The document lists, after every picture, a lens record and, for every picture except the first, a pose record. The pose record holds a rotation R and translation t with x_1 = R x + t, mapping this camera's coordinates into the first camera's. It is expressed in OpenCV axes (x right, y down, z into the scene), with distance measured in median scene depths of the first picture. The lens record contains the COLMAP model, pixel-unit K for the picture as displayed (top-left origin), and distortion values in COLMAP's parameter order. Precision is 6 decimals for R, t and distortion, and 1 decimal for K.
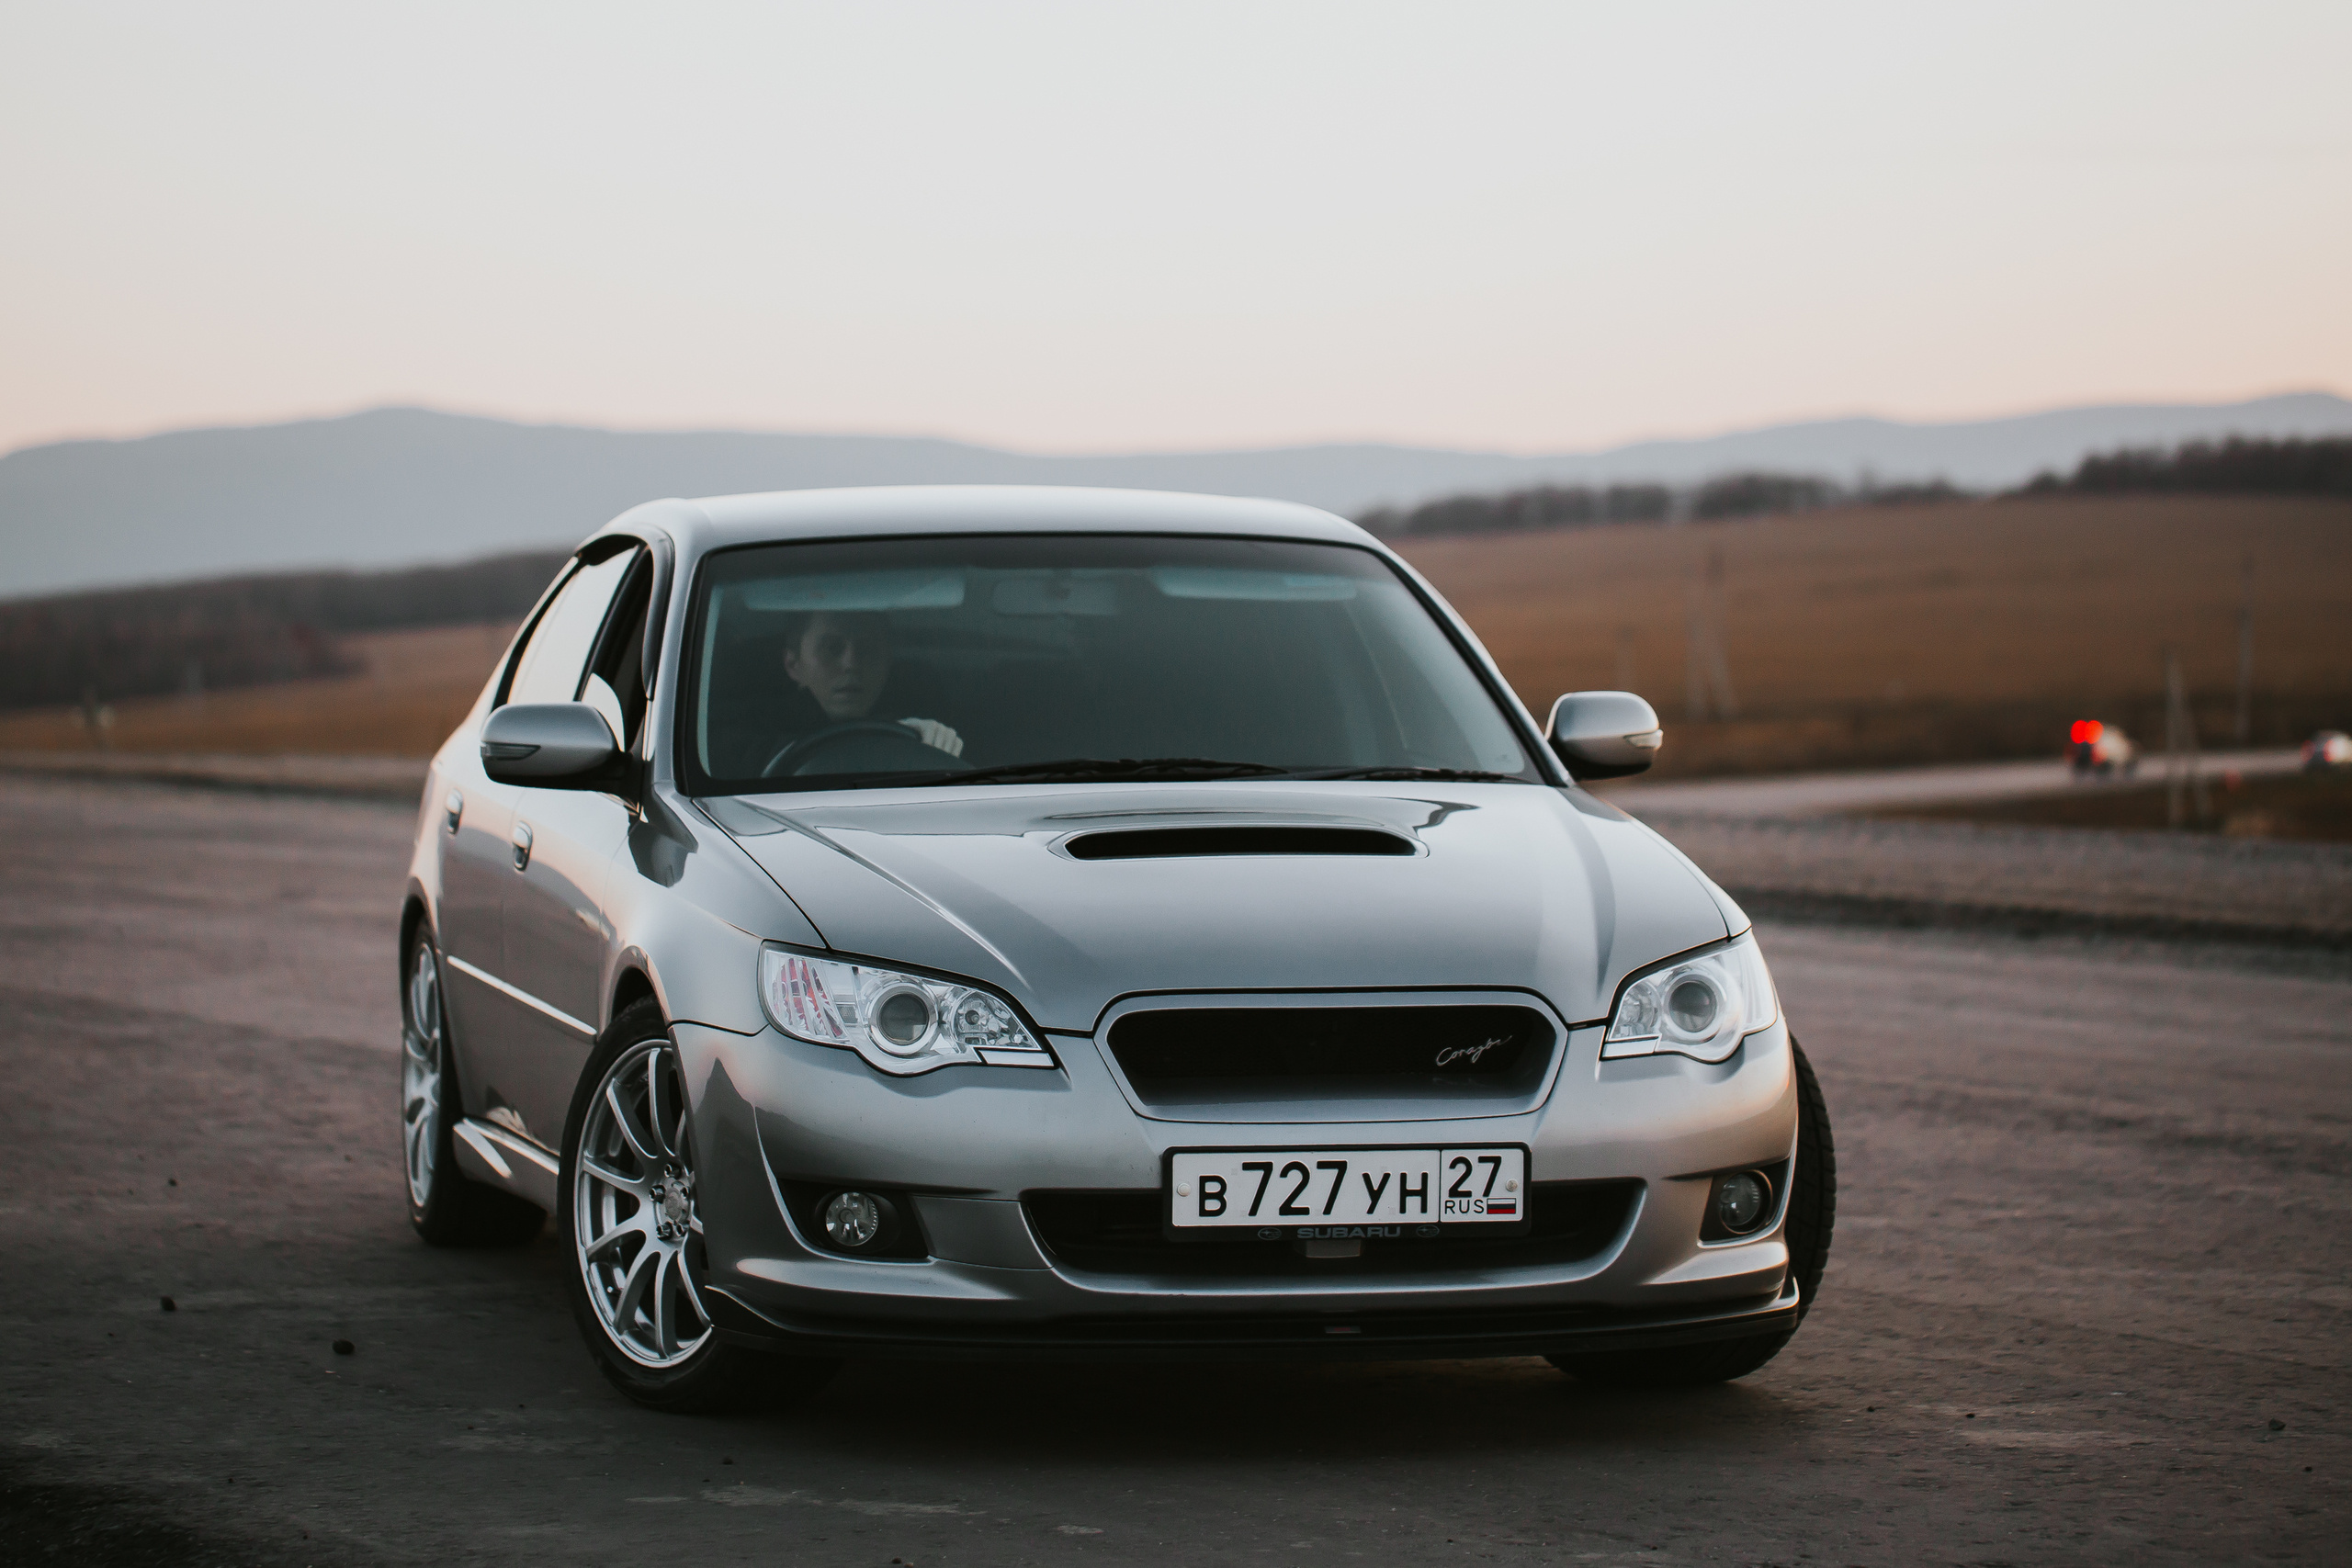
lens RADIAL K [[7675.8, 0, 1192.3], [0, 7675.8, 795.2], [0, 0, 1]] dist [0.445507, 0.000000]
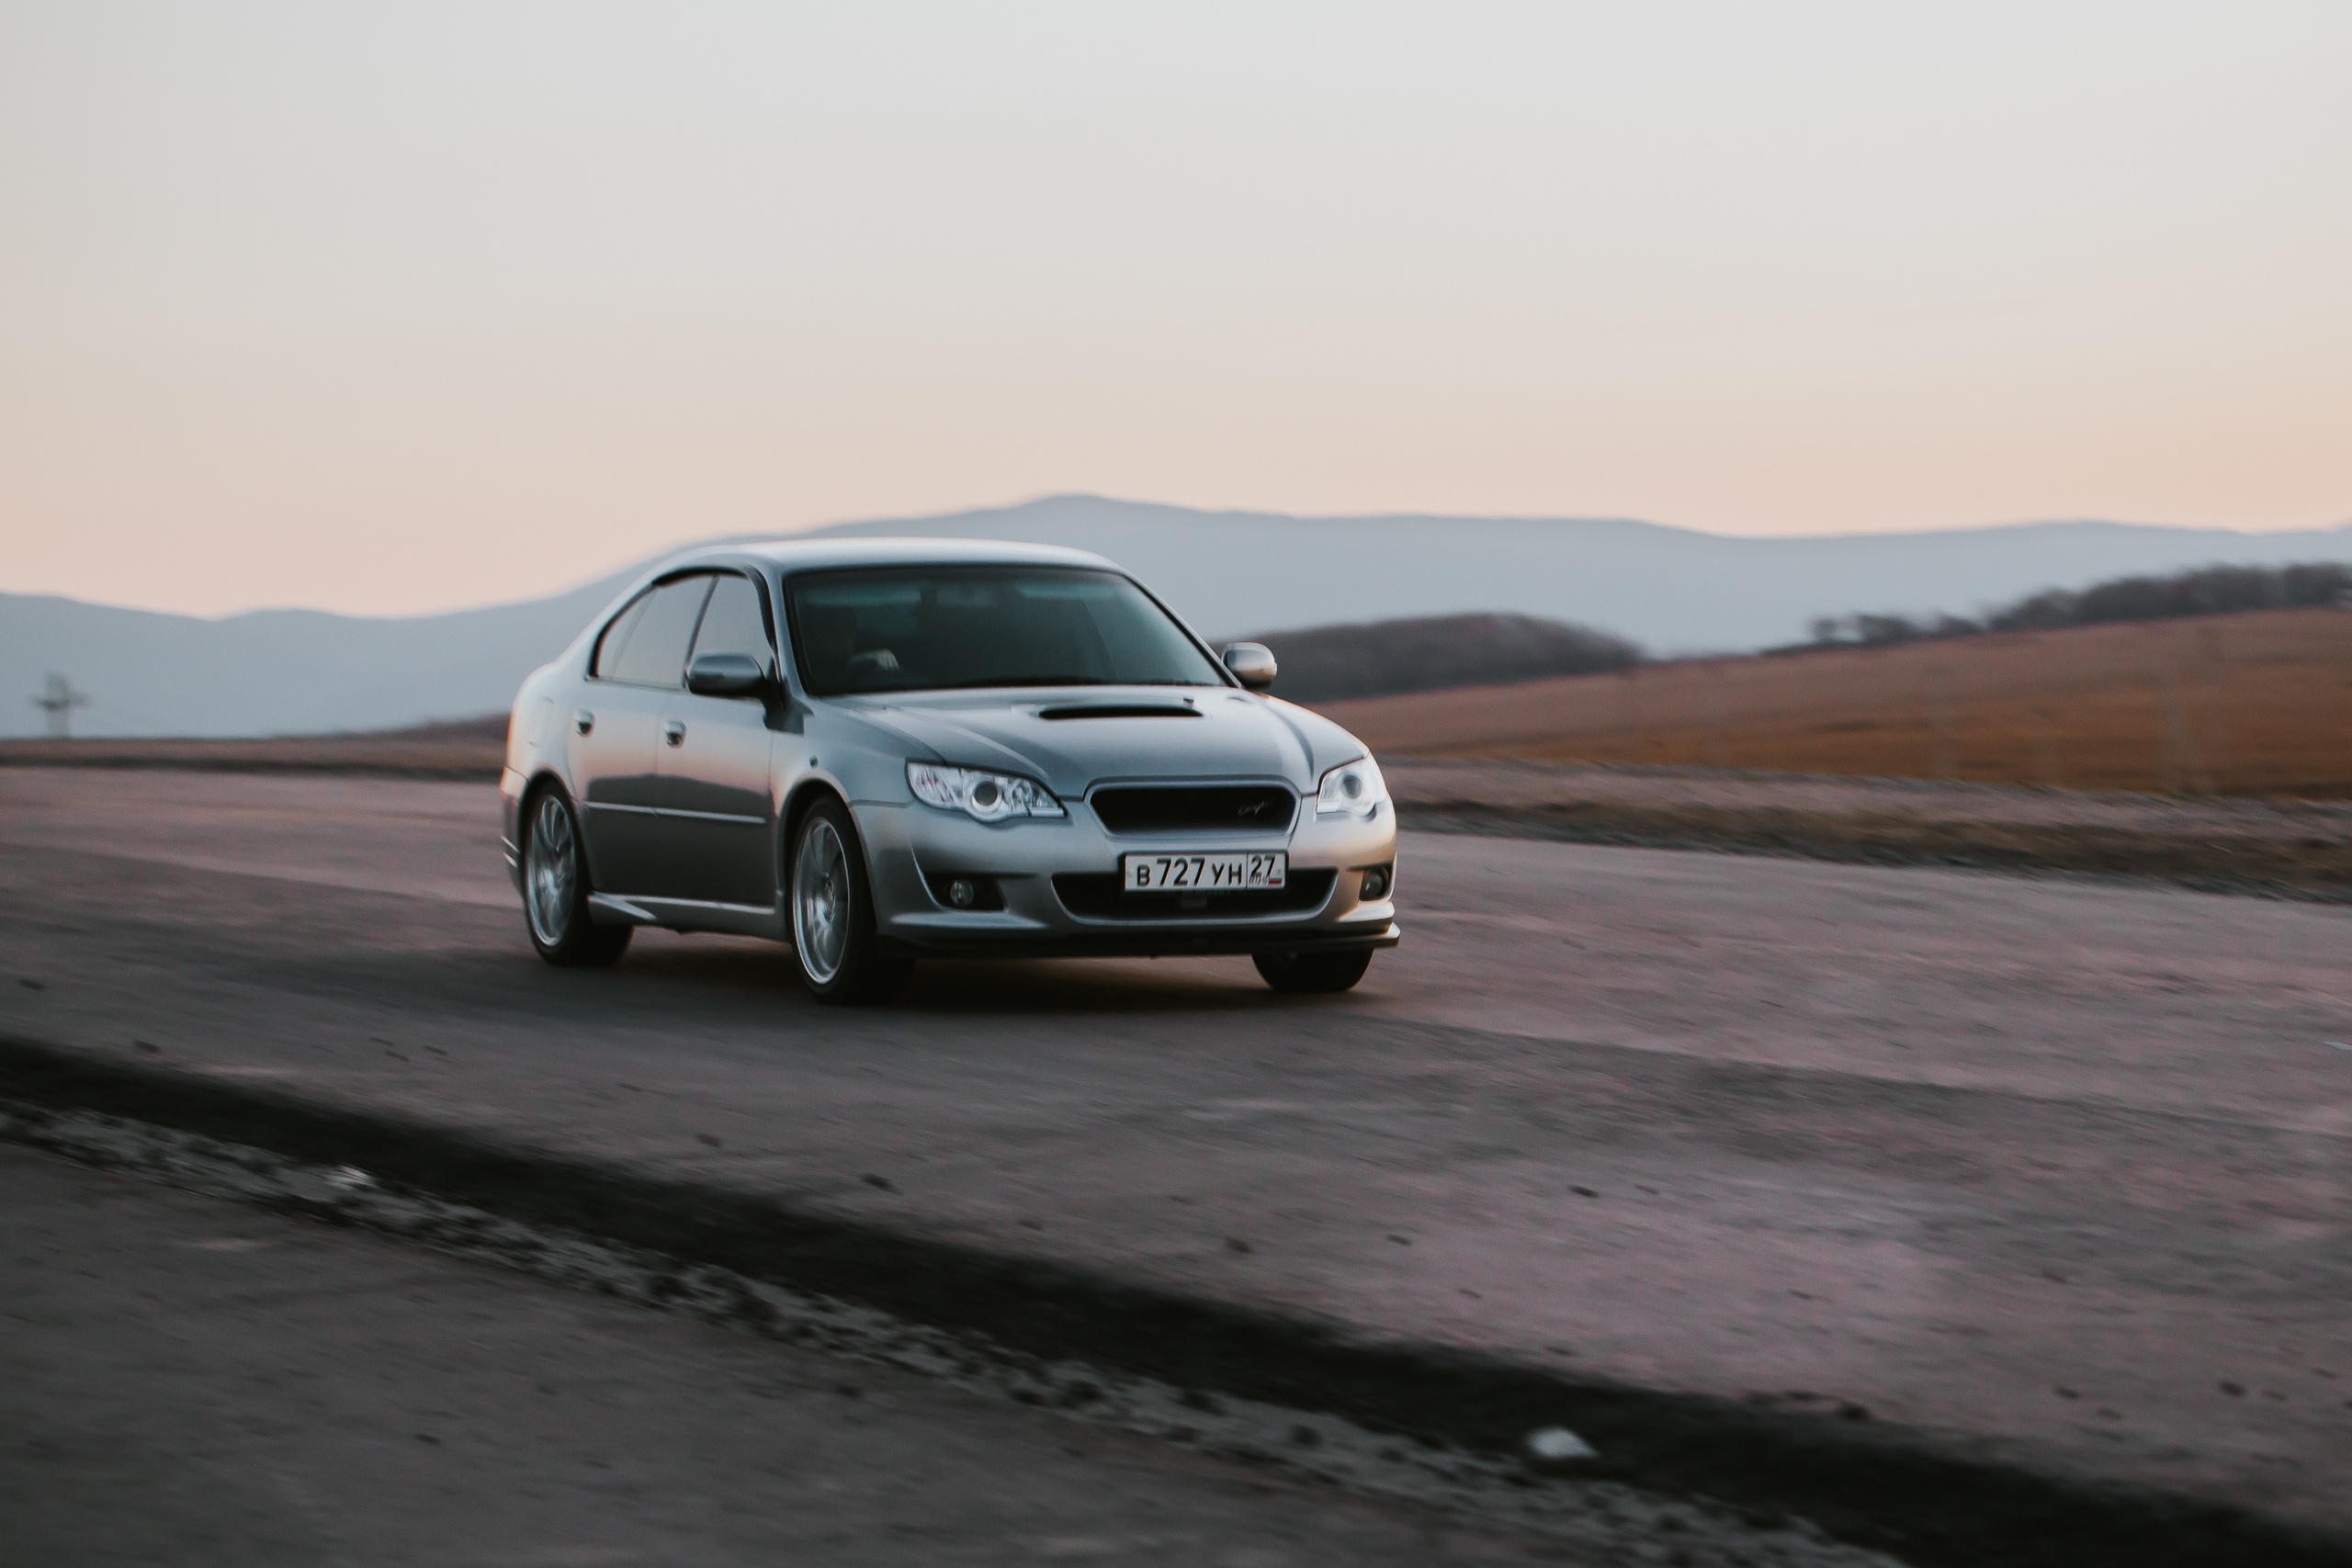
lens RADIAL K [[7675.8, 0, 1173.8], [0, 7675.8, 774.3], [0, 0, 1]] dist [0.445507, 0.000000]
pose [[0.986138, -0.009435, 0.165658, -0.328085], [0.011990, 0.999824, -0.014434, 0.053889], [-0.165493, 0.016220, 0.986078, -1.036841]]
